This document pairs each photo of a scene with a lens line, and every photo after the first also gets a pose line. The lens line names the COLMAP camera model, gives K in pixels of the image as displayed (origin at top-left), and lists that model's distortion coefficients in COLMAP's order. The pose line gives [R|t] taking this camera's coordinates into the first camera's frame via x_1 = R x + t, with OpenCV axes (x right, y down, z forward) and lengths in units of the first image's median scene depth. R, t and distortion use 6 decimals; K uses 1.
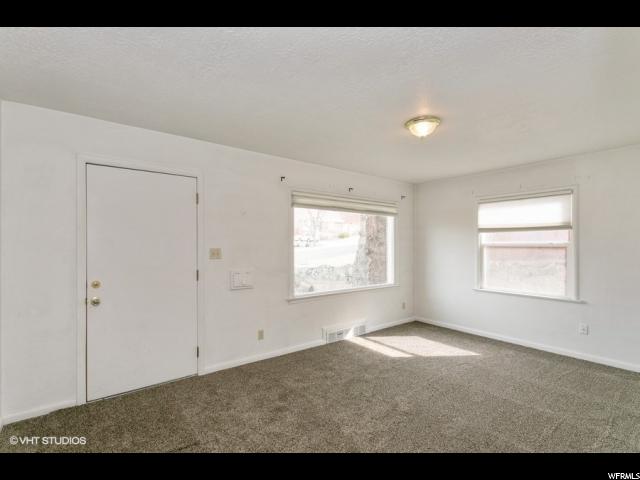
lens RADIAL K [[304.1, 0, 315.3], [0, 304.1, 246.2], [0, 0, 1]] dist [0.002601, -0.001686]
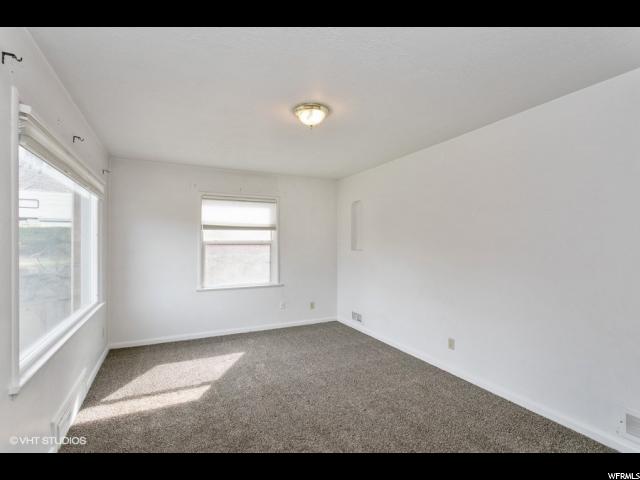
lens RADIAL K [[304.1, 0, 316.7], [0, 304.1, 237.7], [0, 0, 1]] dist [0.002601, -0.001686]
pose [[0.183128, 0.016458, 0.982951, -0.388464], [0.004064, 0.999839, -0.017498, 0.000285], [-0.983081, 0.007199, 0.183031, 0.566249]]
